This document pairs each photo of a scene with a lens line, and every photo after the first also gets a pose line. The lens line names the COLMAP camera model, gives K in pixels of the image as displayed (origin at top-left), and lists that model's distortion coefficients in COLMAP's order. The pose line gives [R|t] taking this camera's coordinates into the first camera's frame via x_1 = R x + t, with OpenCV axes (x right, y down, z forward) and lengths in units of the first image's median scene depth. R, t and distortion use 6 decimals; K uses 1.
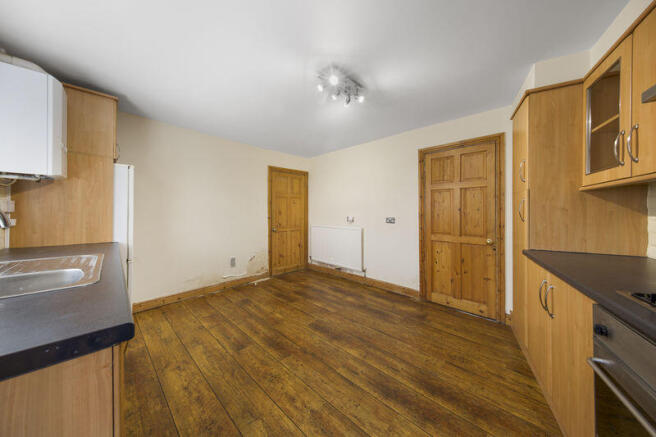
lens RADIAL K [[218.0, 0, 330.2], [0, 218.0, 213.4], [0, 0, 1]] dist [0.040317, -0.010890]
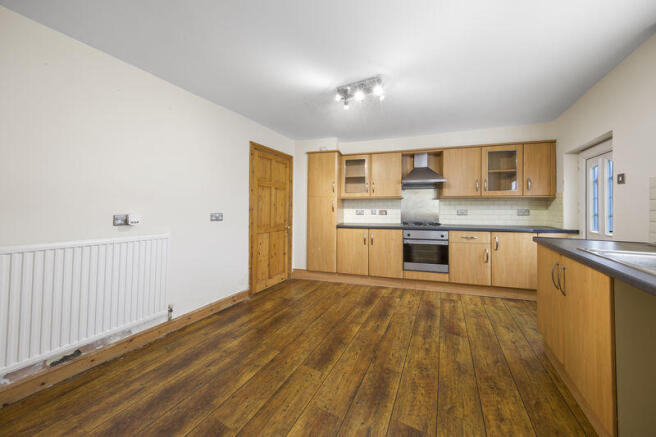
lens RADIAL K [[218.0, 0, 330.2], [0, 218.0, 213.4], [0, 0, 1]] dist [0.040317, -0.010890]
pose [[-0.280140, -0.015634, 0.959832, -0.663092], [-0.001663, 0.999874, 0.015800, 0.007910], [-0.959958, 0.002830, -0.280130, 1.013872]]
